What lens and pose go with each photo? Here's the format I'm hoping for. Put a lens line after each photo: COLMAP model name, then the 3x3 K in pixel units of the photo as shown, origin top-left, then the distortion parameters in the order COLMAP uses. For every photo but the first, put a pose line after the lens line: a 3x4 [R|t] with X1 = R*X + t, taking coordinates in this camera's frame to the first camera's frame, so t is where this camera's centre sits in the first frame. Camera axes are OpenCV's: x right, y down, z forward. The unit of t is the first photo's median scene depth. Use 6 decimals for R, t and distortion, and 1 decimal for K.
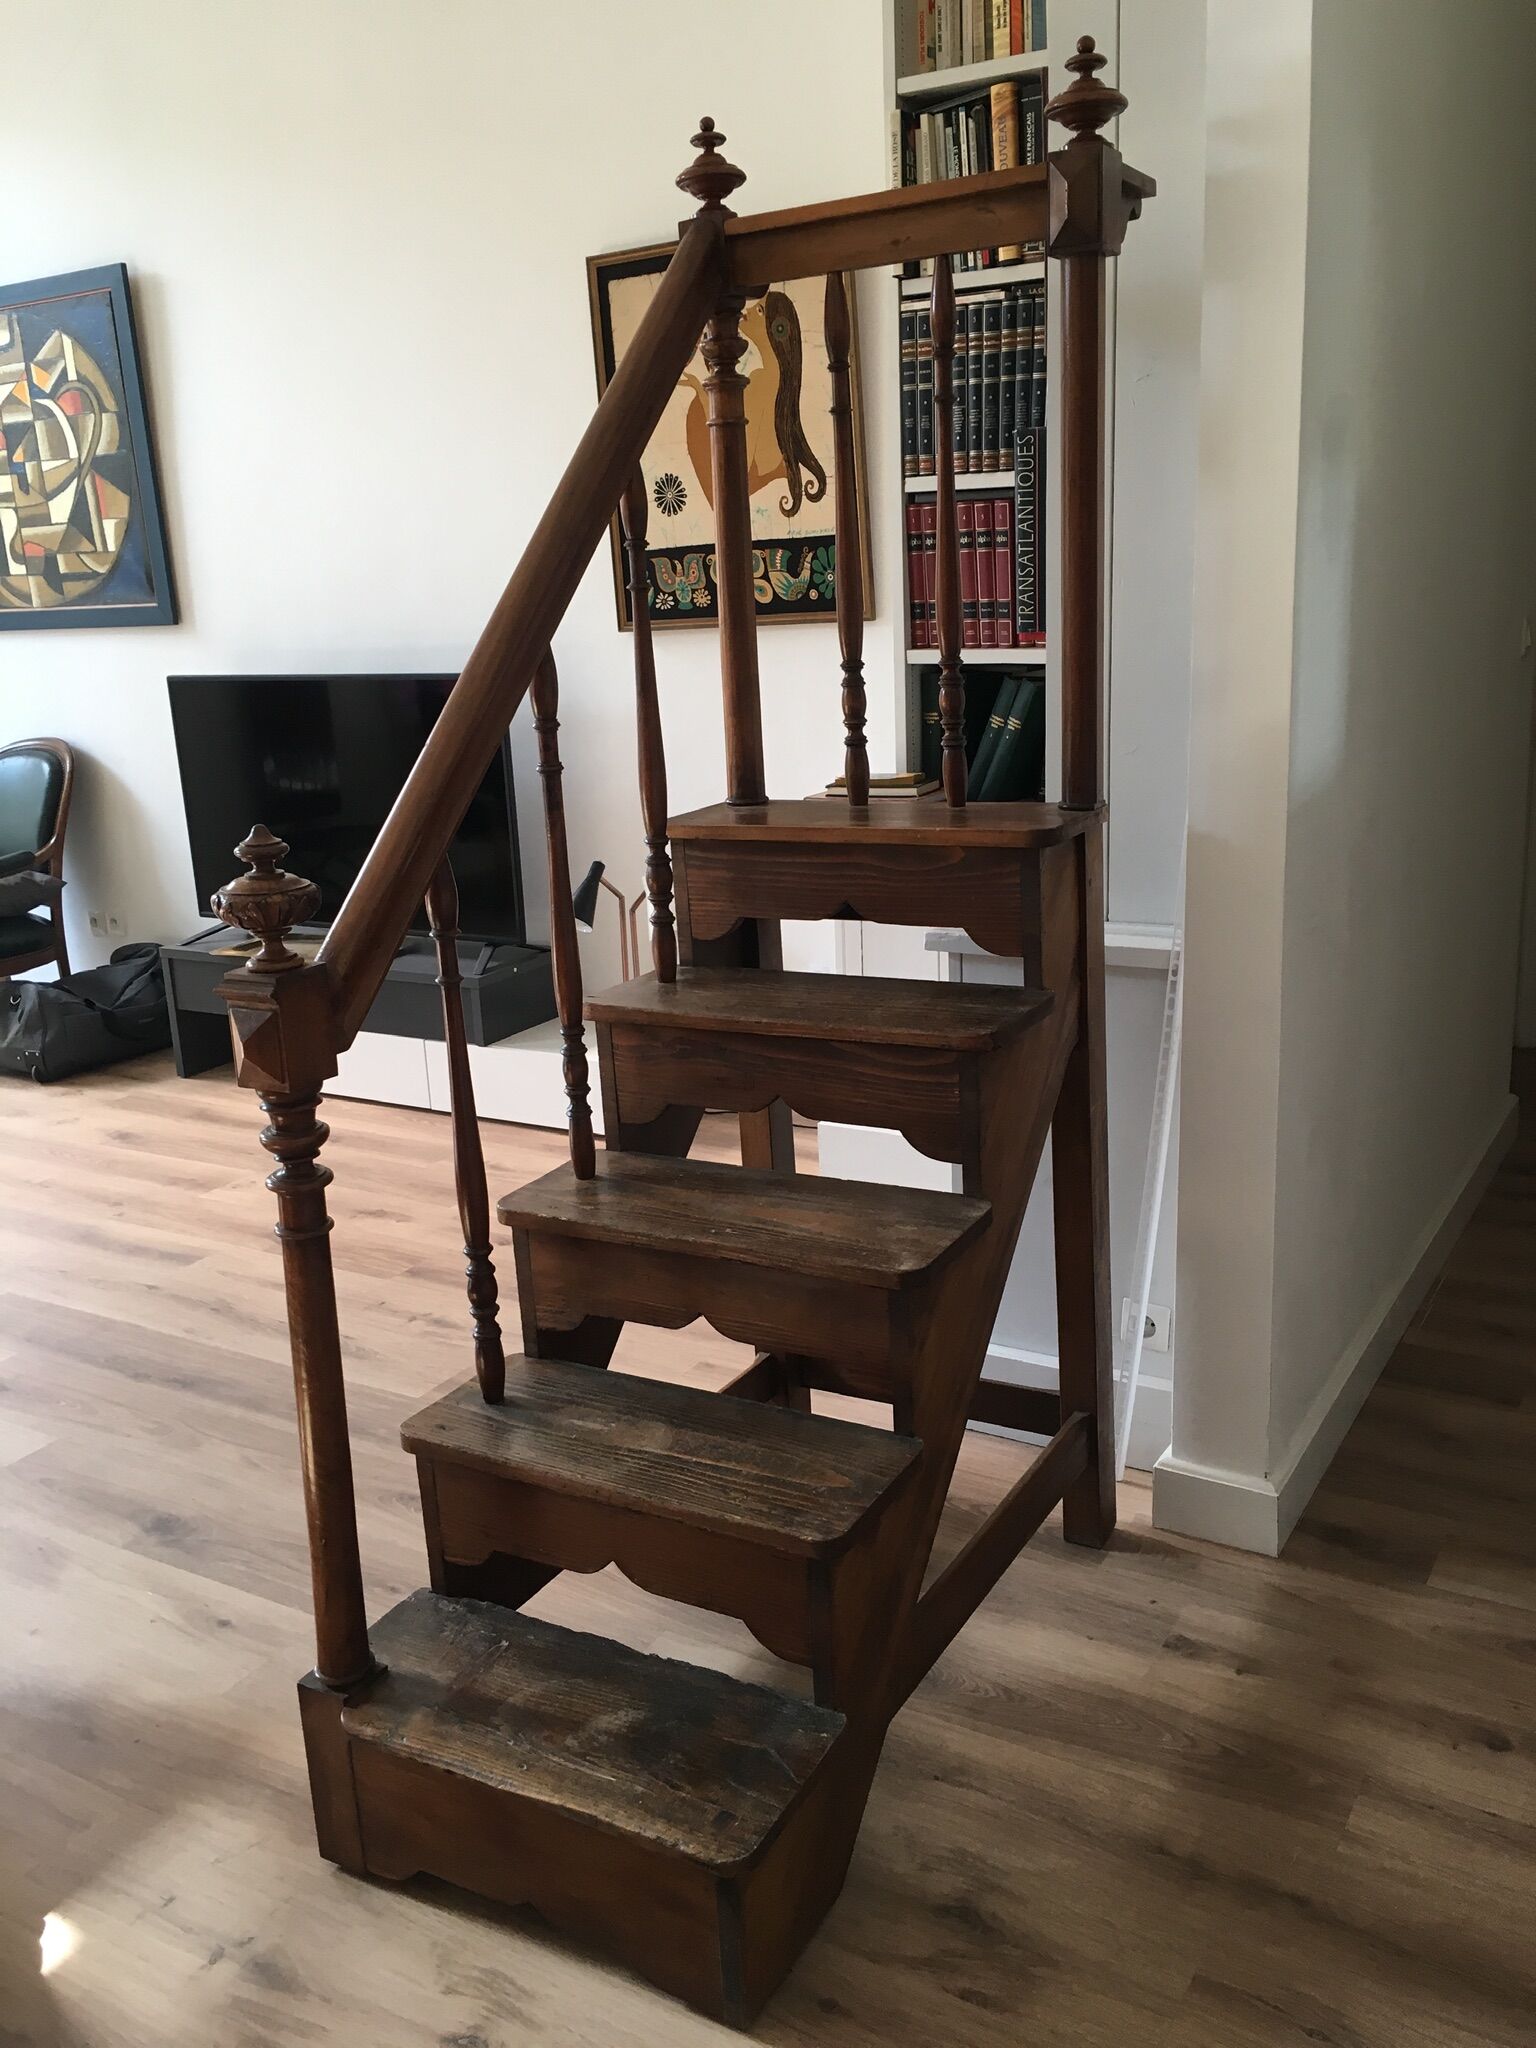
lens RADIAL K [[1738.9, 0, 775.2], [0, 1738.9, 1024.7], [0, 0, 1]] dist [0.067540, -0.089555]
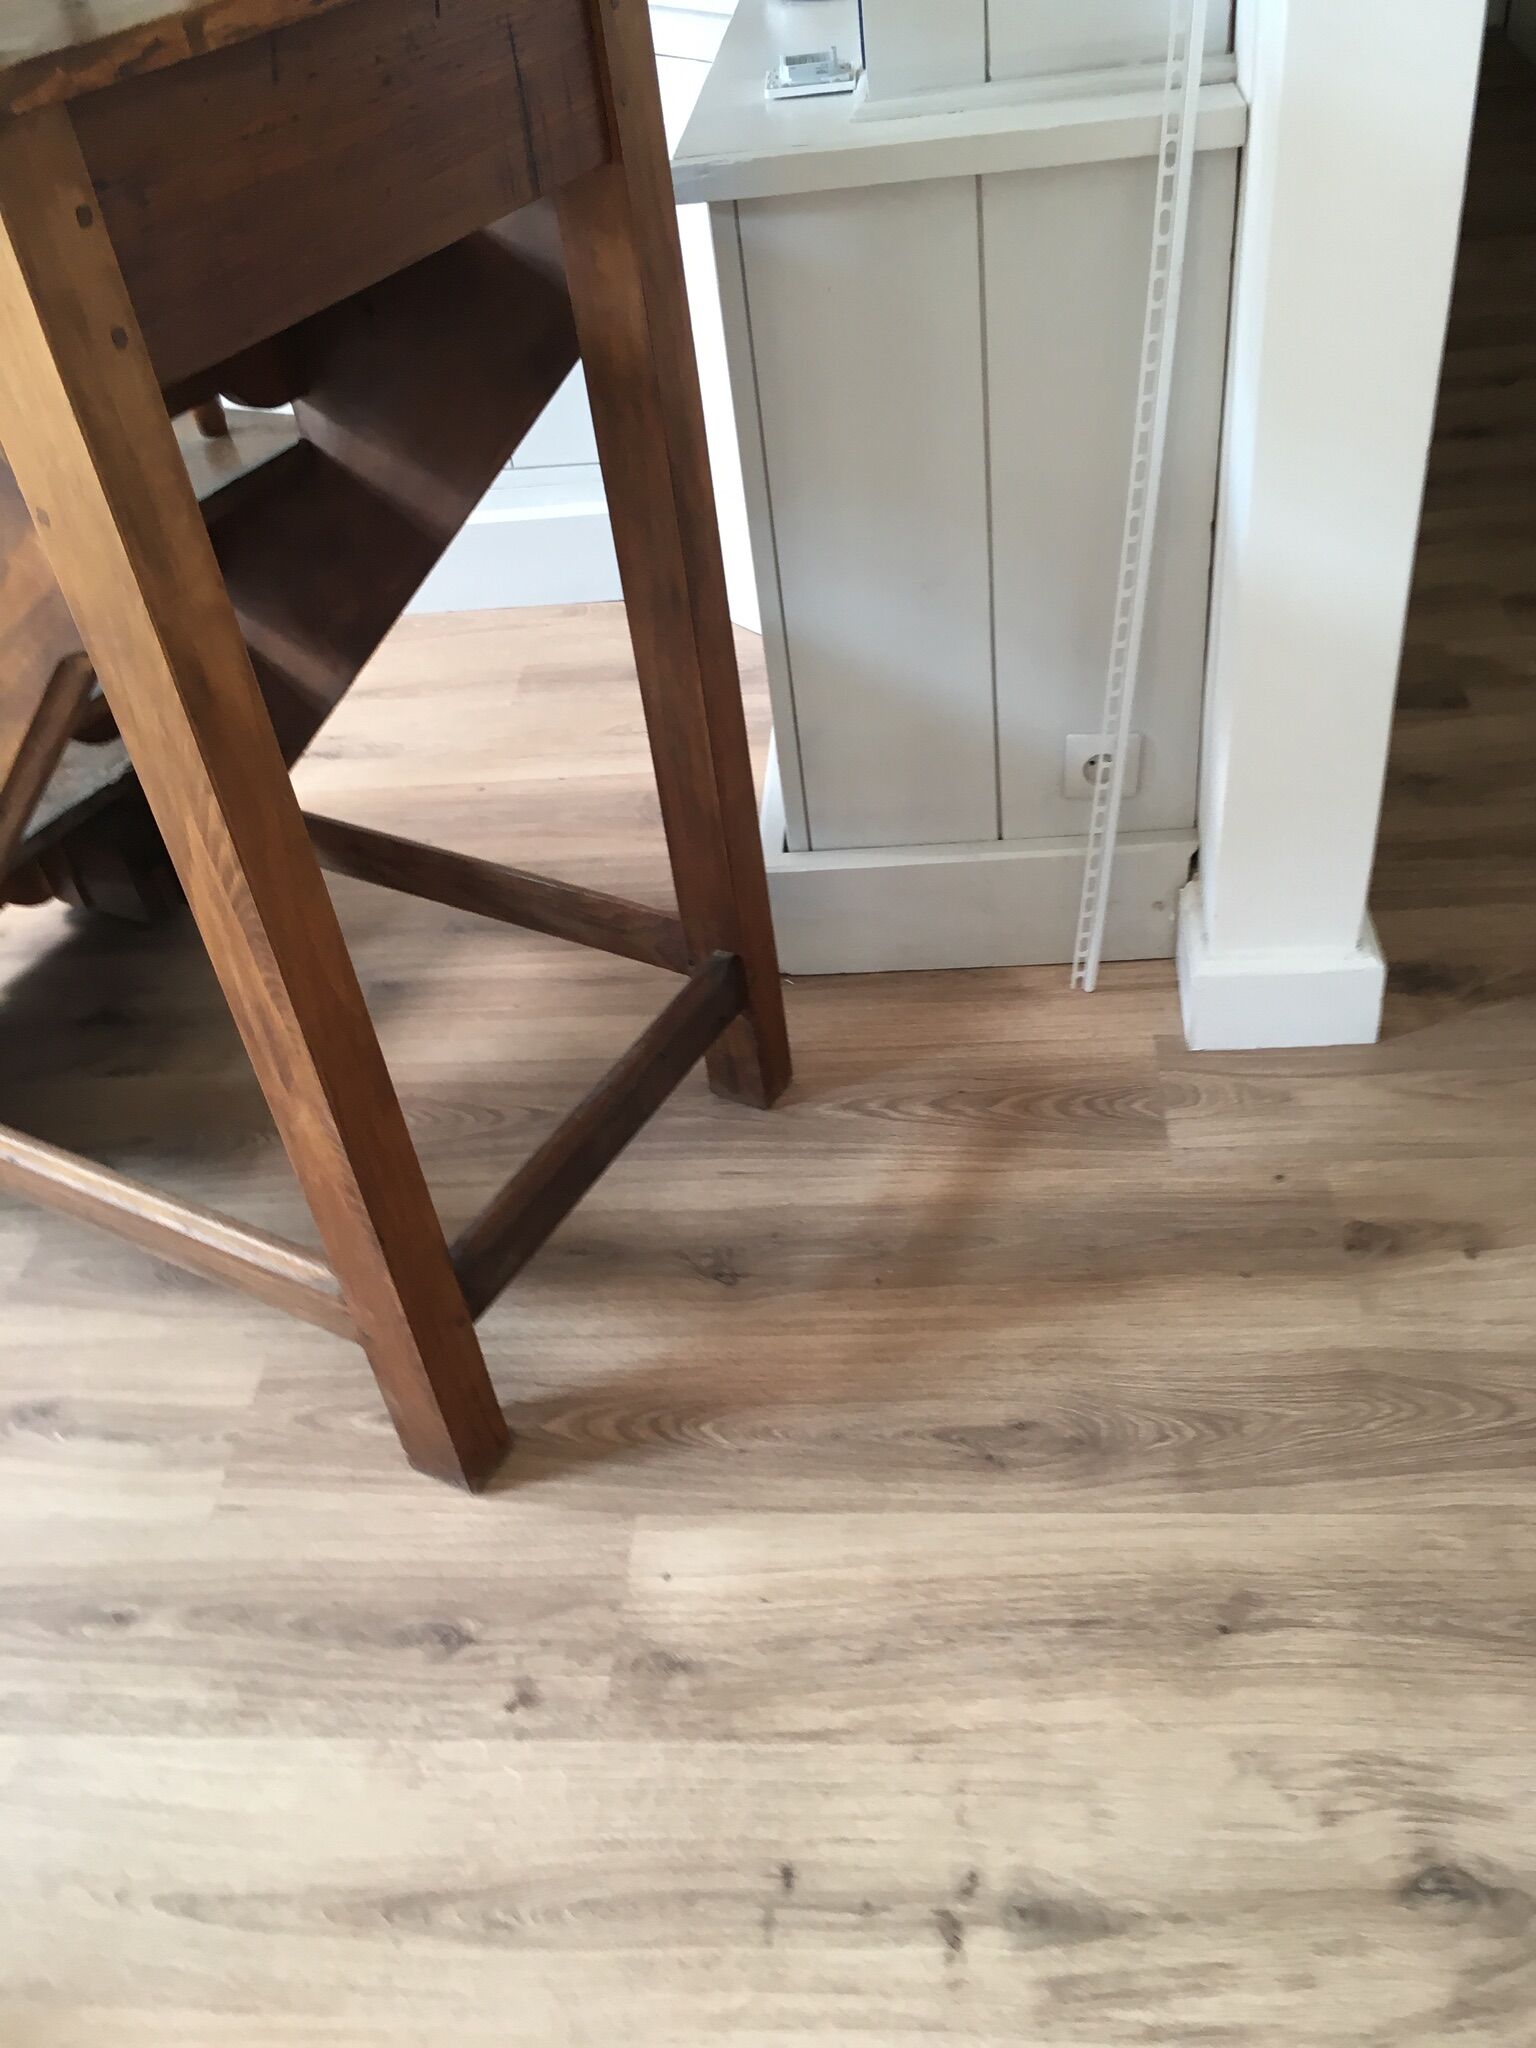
lens RADIAL K [[1732.7, 0, 771.1], [0, 1732.7, 1015.2], [0, 0, 1]] dist [0.066347, -0.096190]
pose [[0.892604, -0.331820, 0.305209, -0.084369], [0.184809, 0.886788, 0.423619, -0.028922], [-0.411221, -0.321719, 0.852874, 0.301762]]
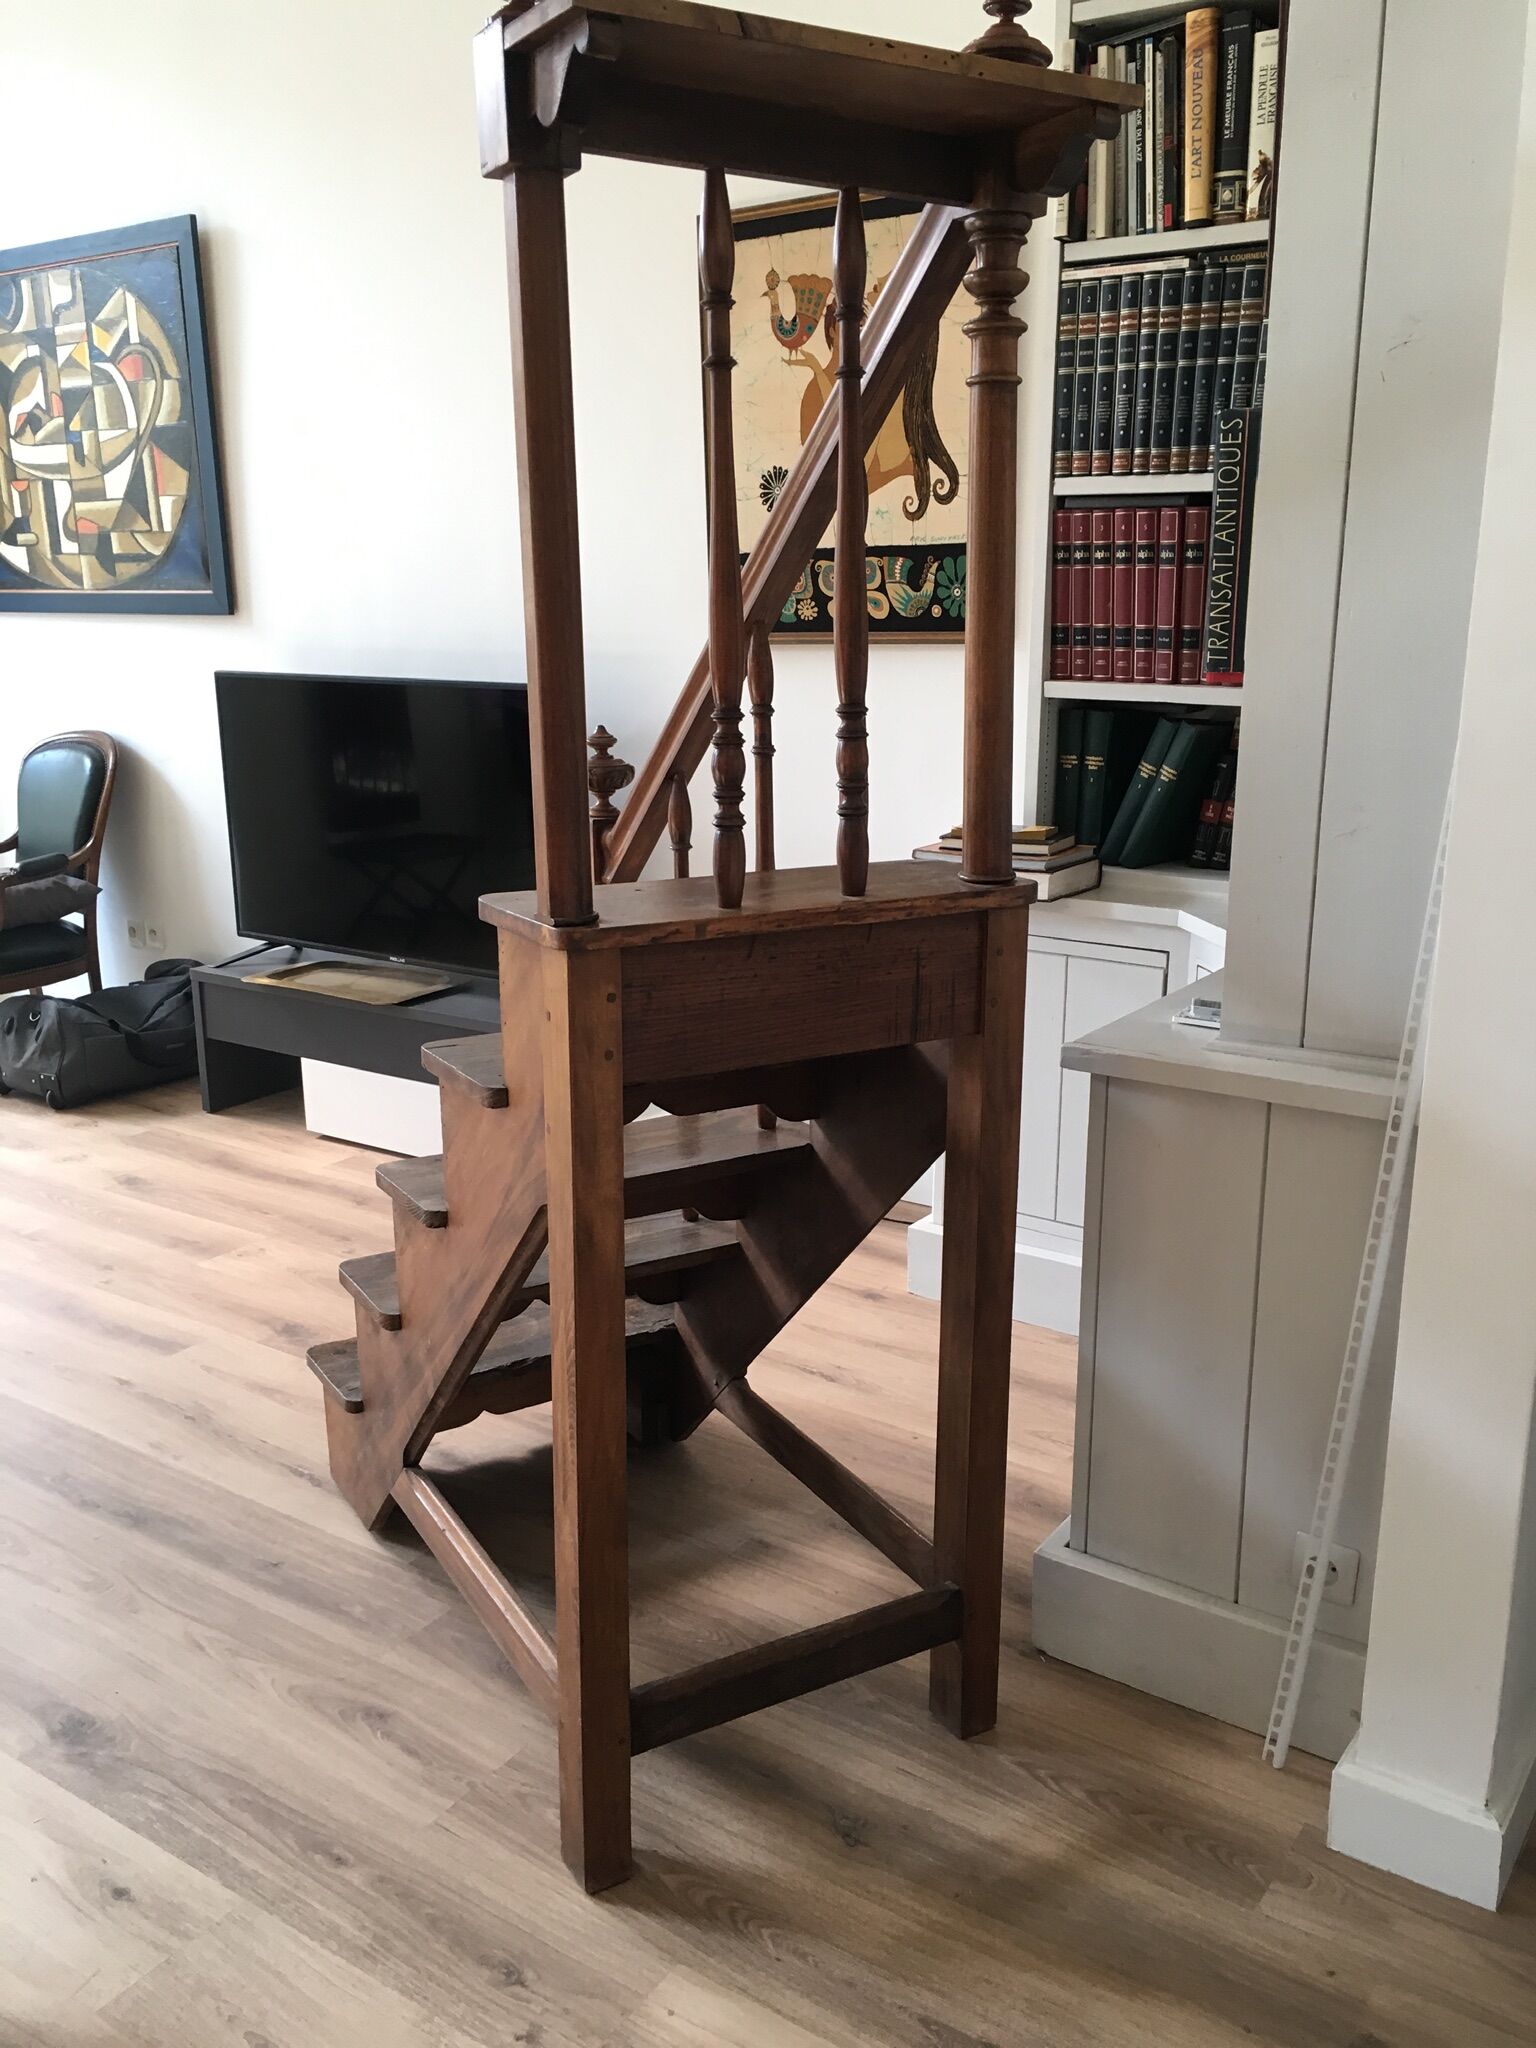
lens RADIAL K [[1738.9, 0, 775.2], [0, 1738.9, 1024.7], [0, 0, 1]] dist [0.067540, -0.089555]
pose [[0.997235, 0.054557, -0.050466, -0.002866], [-0.054863, 0.998483, -0.004690, -0.033791], [0.050133, 0.007446, 0.998715, 0.135331]]
